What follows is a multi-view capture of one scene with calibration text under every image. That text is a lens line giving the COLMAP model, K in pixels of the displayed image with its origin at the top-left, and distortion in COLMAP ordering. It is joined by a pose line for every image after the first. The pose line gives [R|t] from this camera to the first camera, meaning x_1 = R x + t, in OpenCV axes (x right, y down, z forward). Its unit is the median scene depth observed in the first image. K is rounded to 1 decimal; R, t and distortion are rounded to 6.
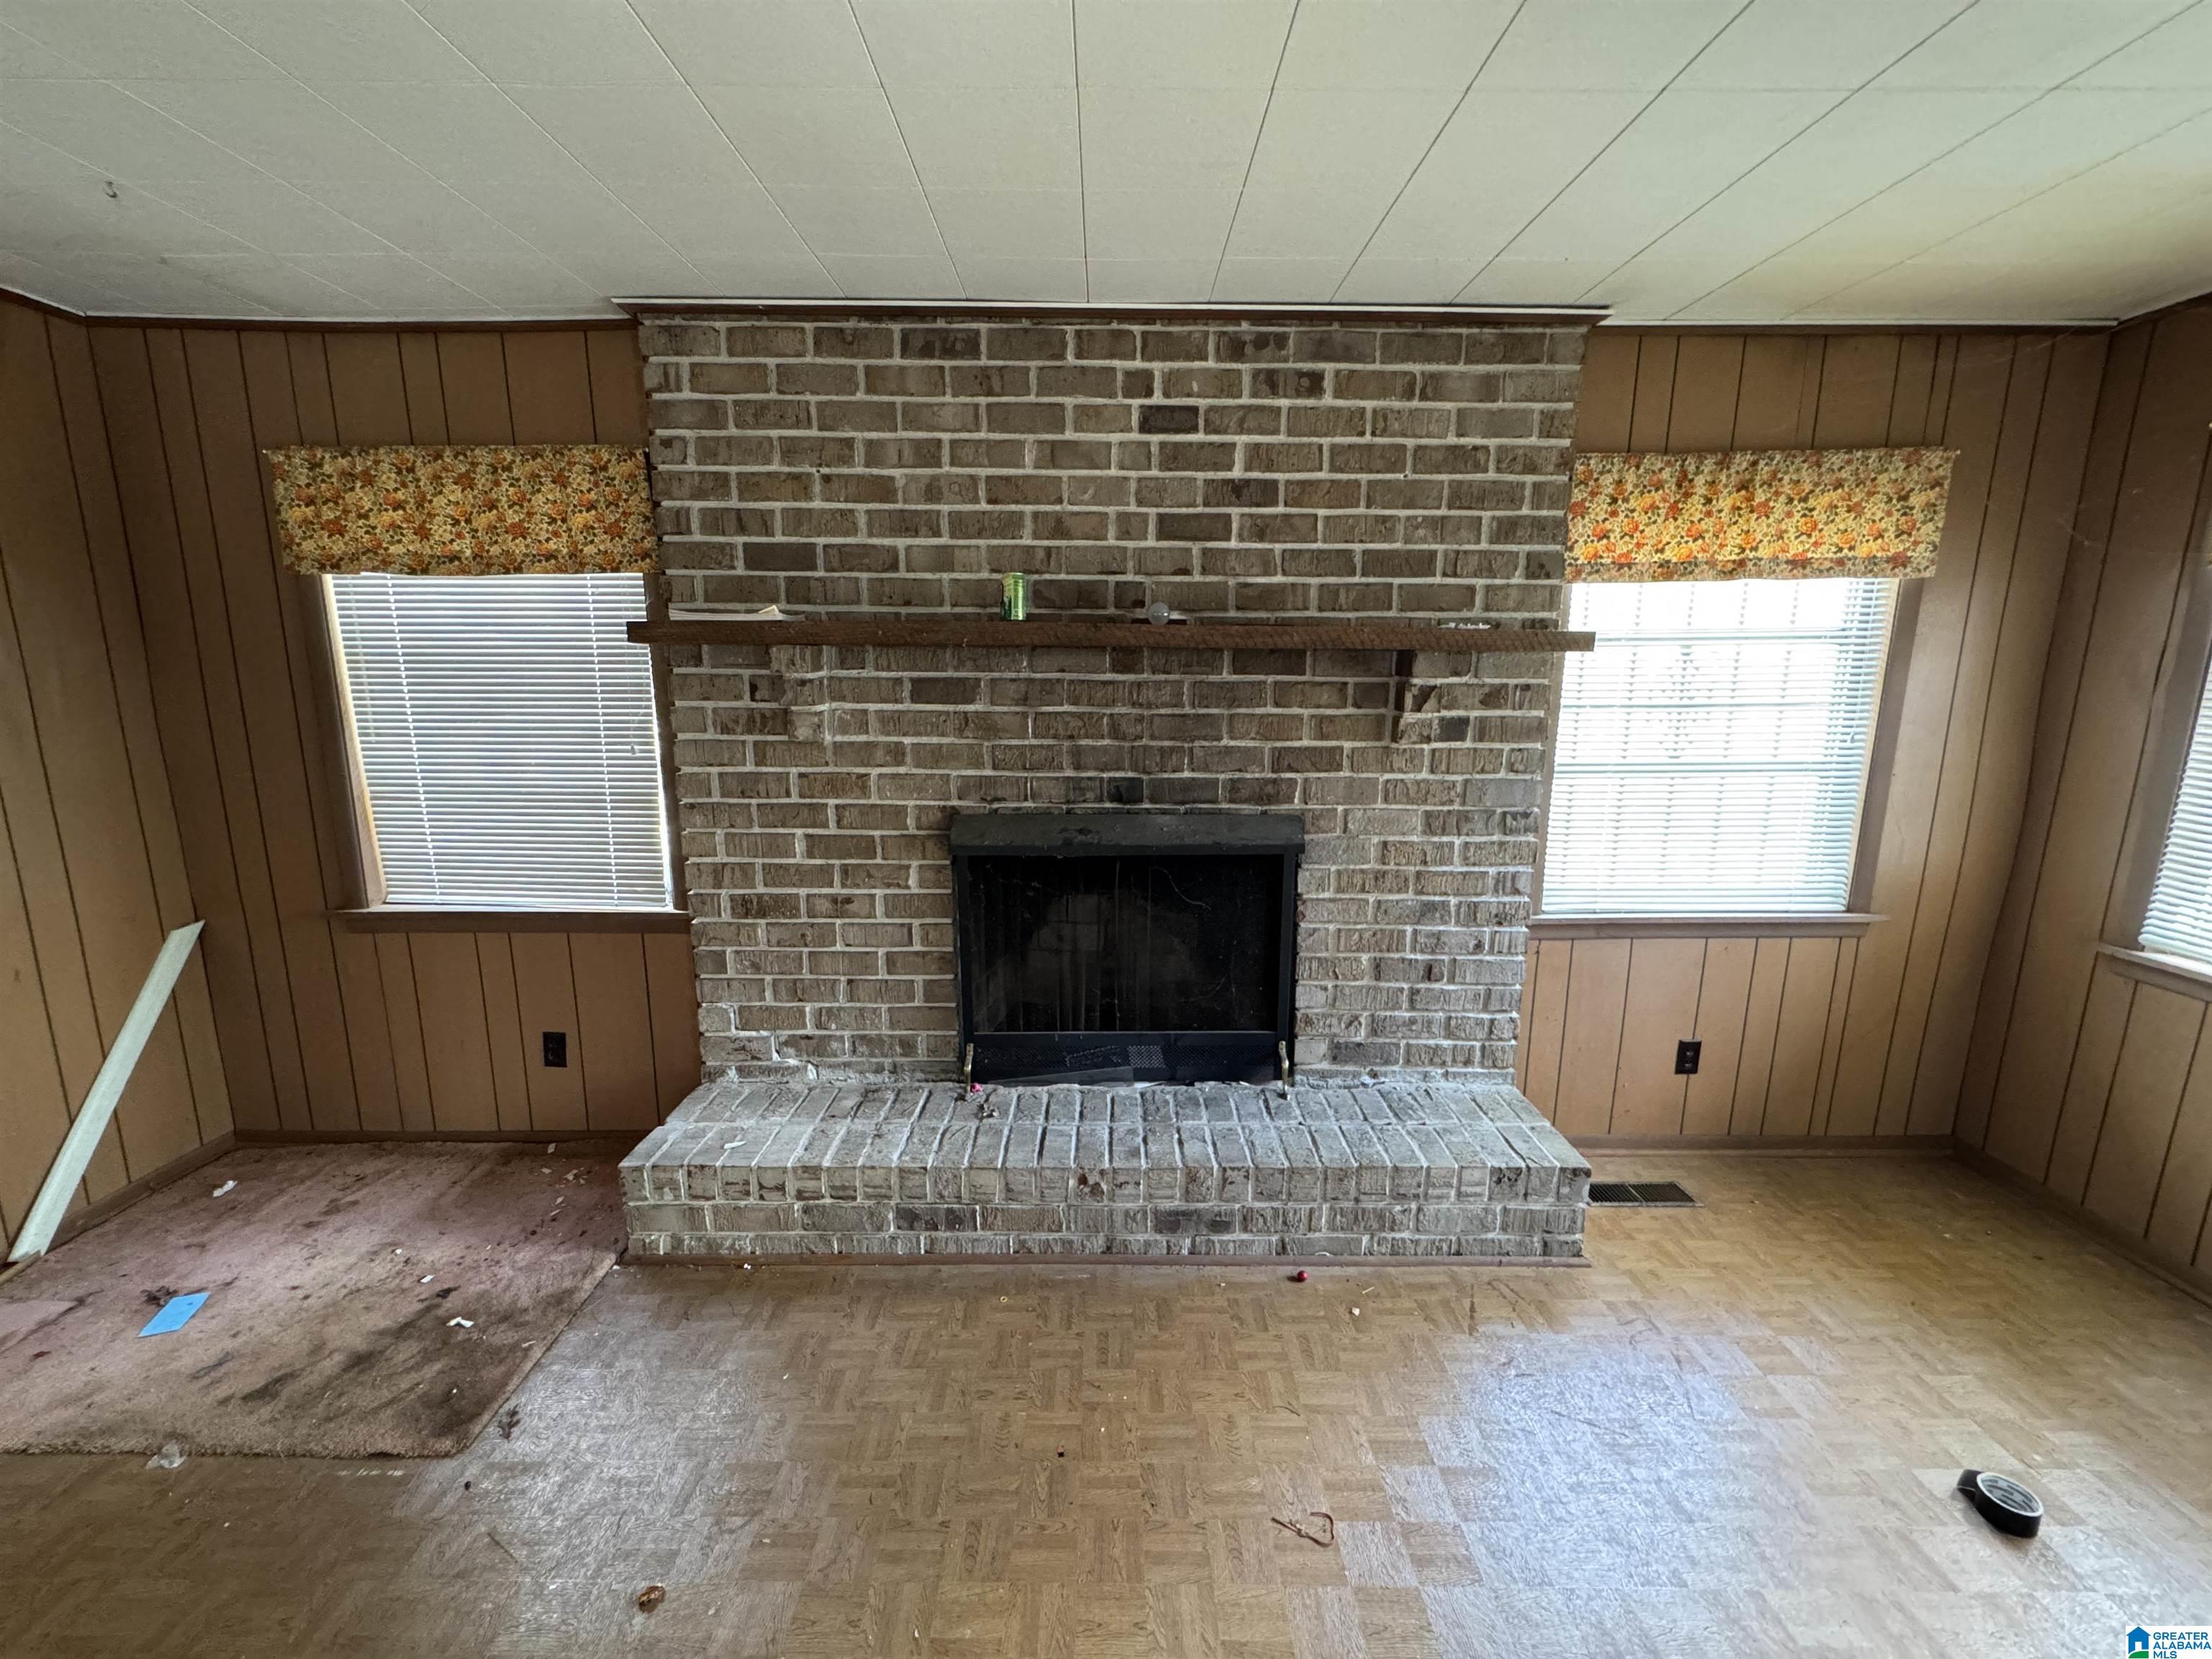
lens RADIAL K [[884.0, 0, 1102.9], [0, 884.0, 827.5], [0, 0, 1]] dist [-0.002034, -0.000100]
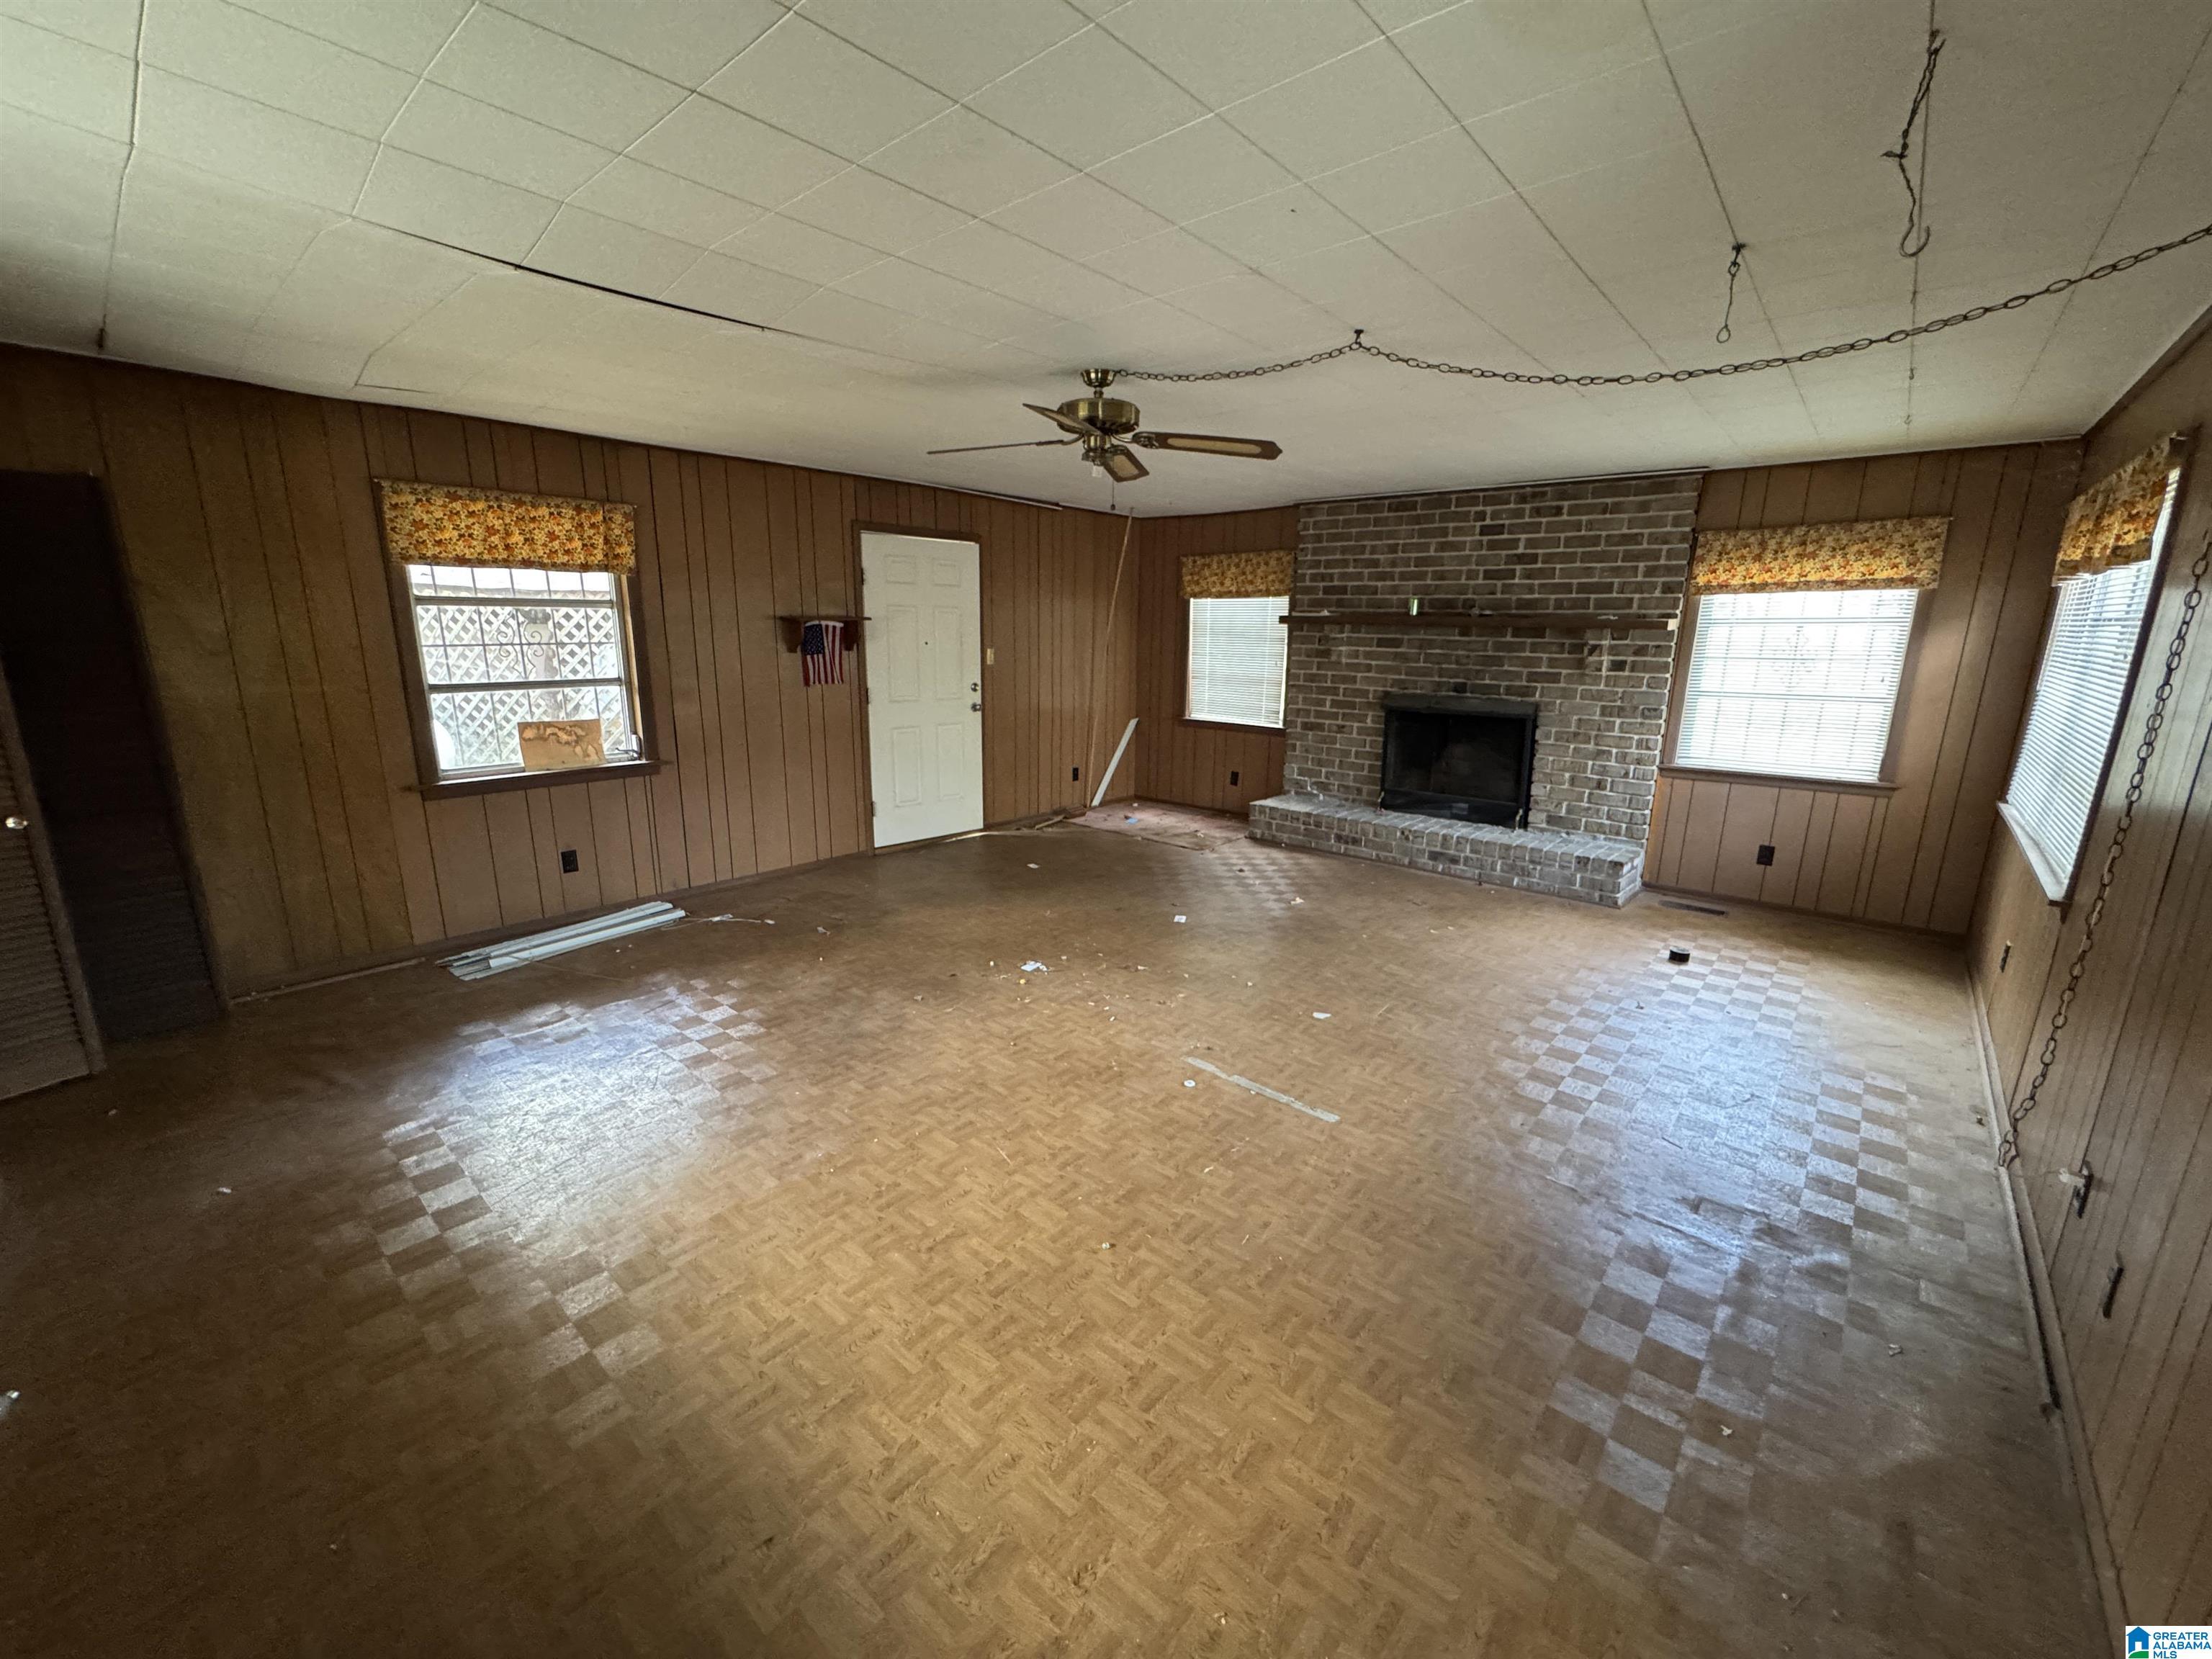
lens RADIAL K [[884.0, 0, 1102.9], [0, 884.0, 827.5], [0, 0, 1]] dist [-0.002034, -0.000100]
pose [[0.752295, 0.152370, -0.640965, 0.899179], [-0.128624, 0.988135, 0.083935, 0.256877], [0.646149, 0.019300, 0.762968, -1.426199]]
